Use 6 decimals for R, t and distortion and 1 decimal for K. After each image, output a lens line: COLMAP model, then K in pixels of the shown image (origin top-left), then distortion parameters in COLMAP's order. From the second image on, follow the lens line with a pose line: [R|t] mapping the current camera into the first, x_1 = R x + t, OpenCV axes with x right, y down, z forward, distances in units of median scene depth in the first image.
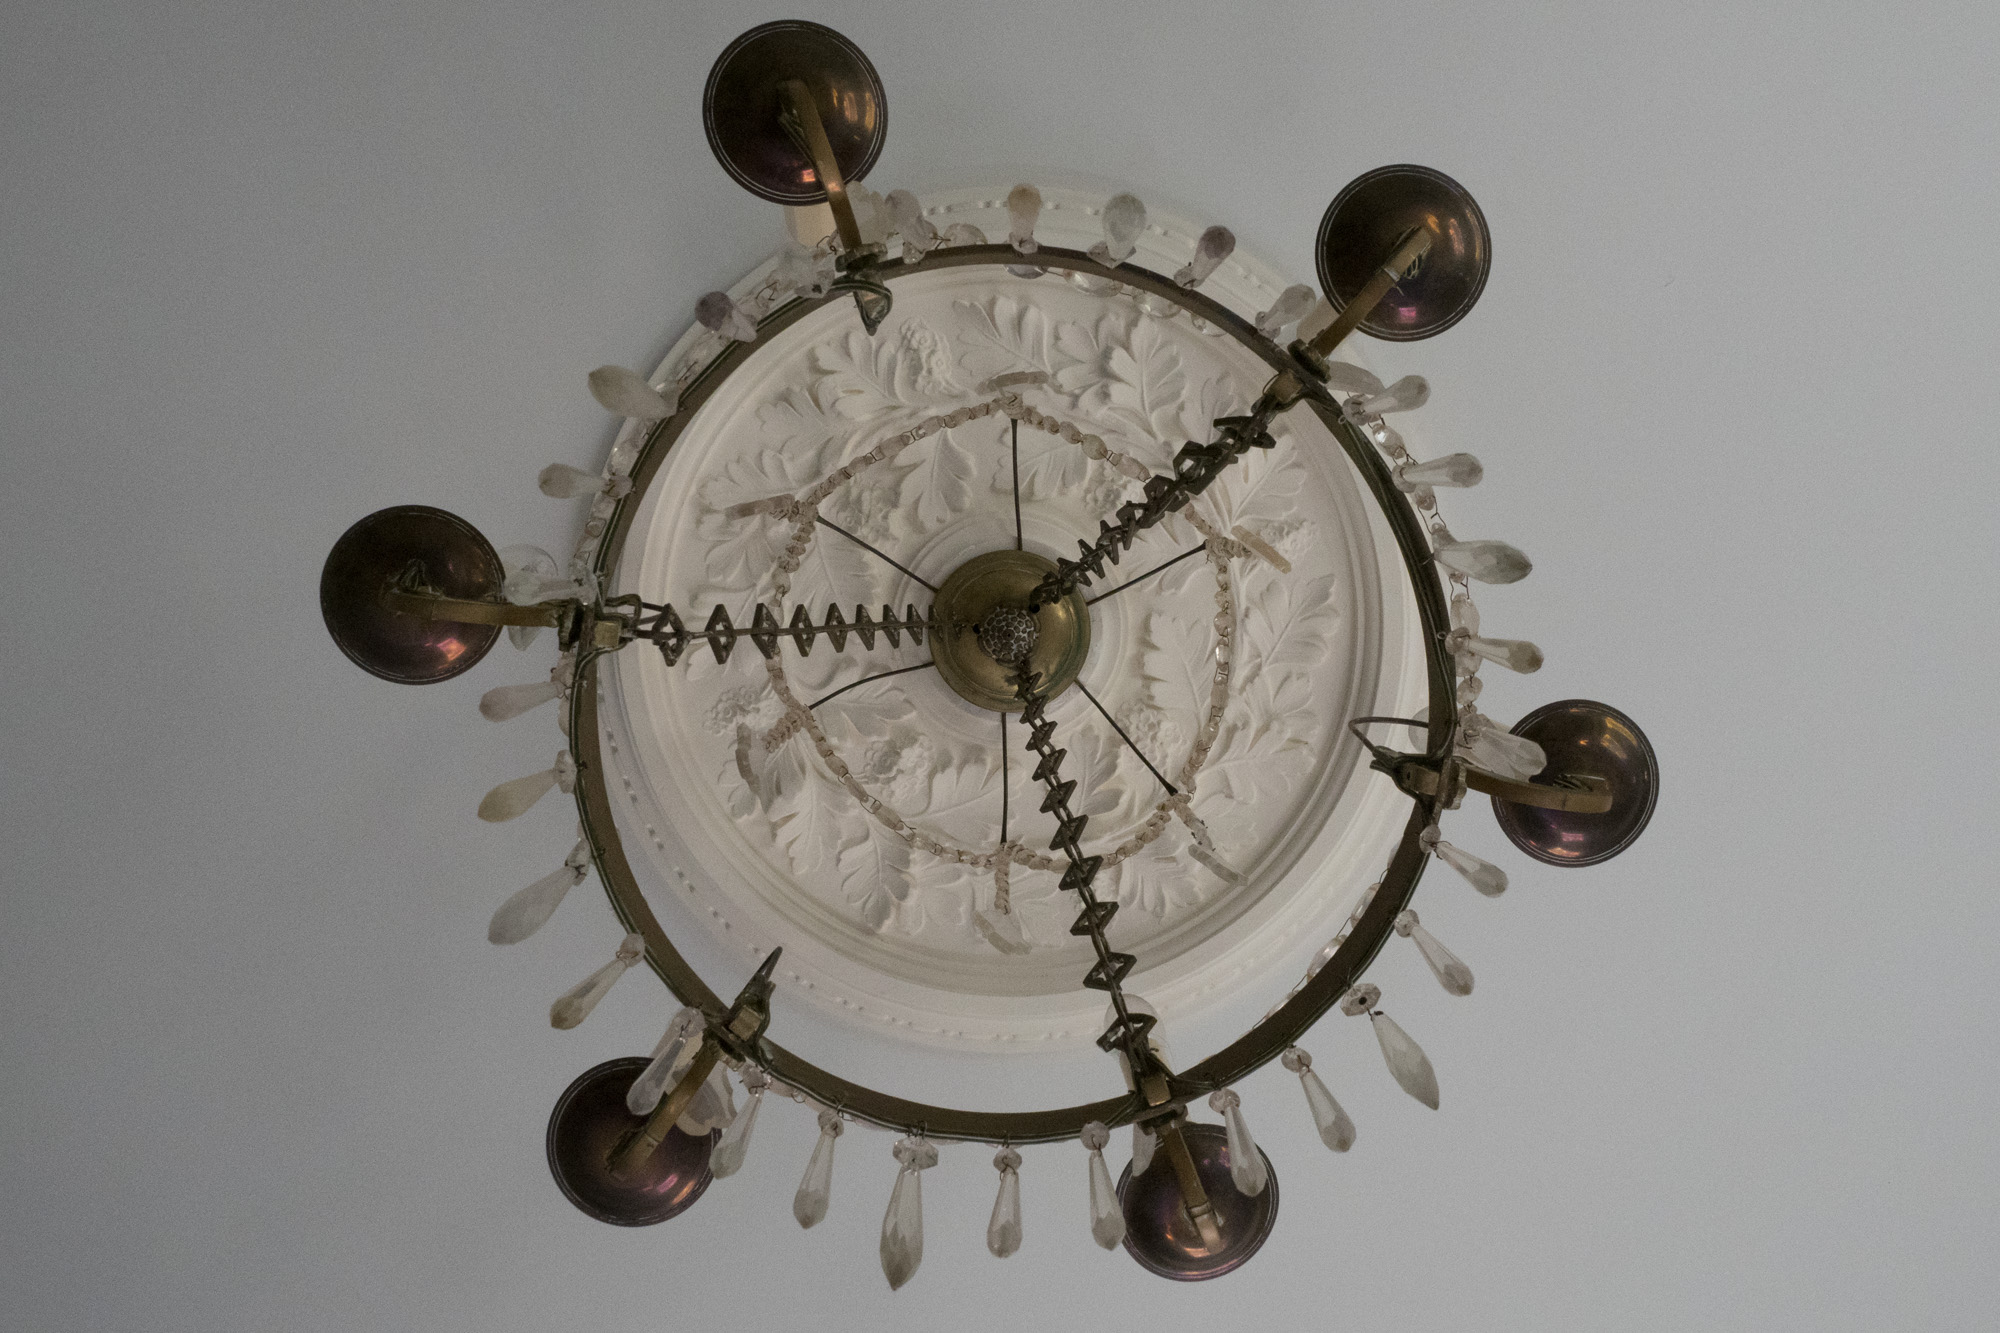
lens RADIAL K [[1425.7, 0, 1010.9], [0, 1425.7, 656.2], [0, 0, 1]] dist [-0.010754, 0.001951]
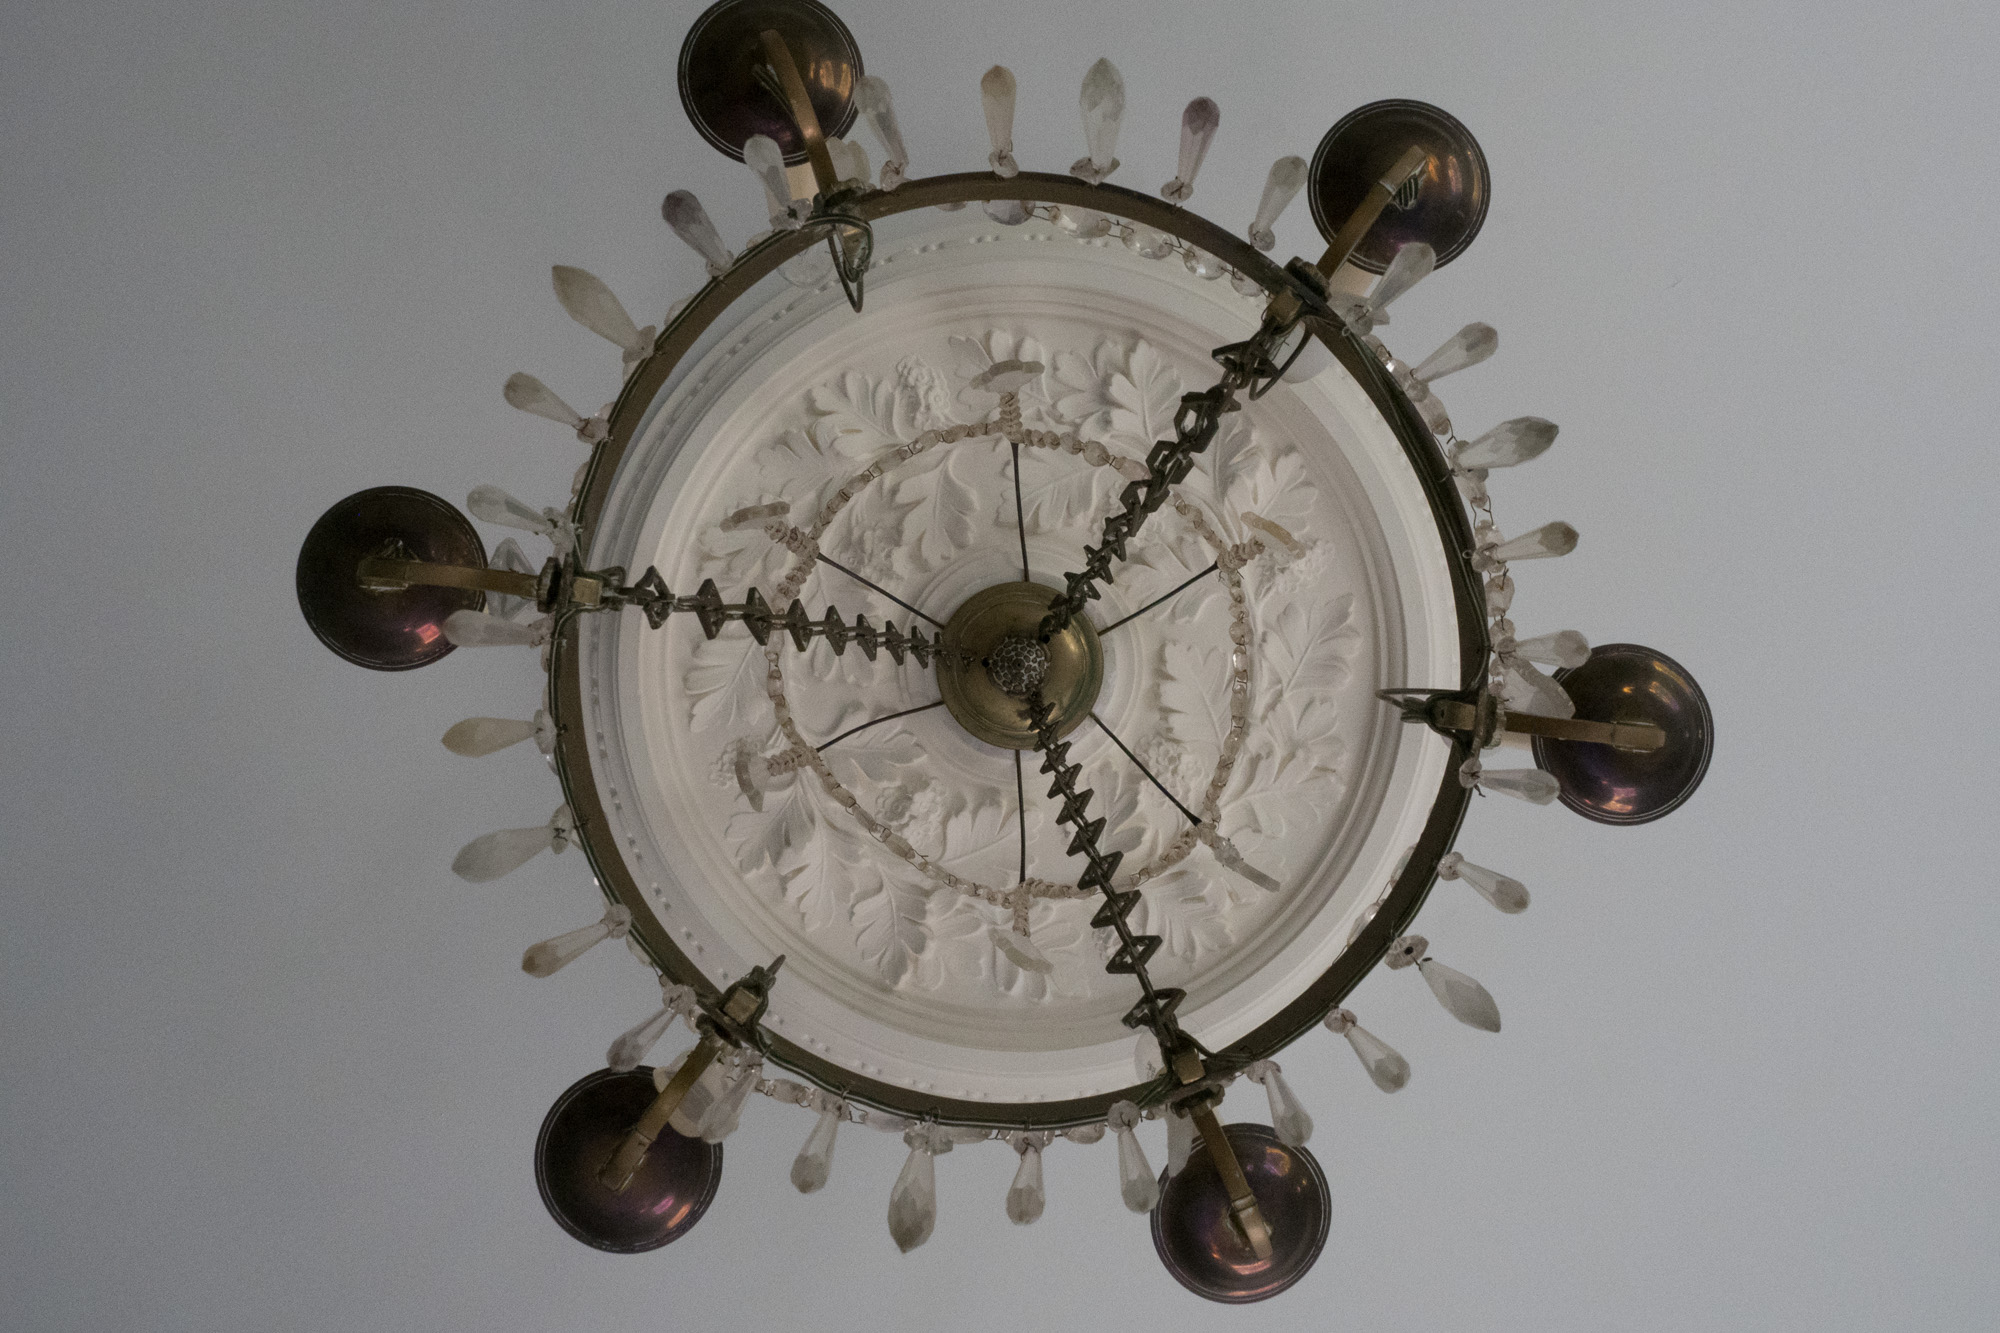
lens RADIAL K [[1425.7, 0, 988.5], [0, 1425.7, 667.1], [0, 0, 1]] dist [-0.010754, 0.001951]
pose [[0.998651, -0.042751, -0.029462, 0.010214], [0.039749, 0.994599, -0.095877, 0.119674], [0.033402, 0.094576, 0.994957, 0.054110]]
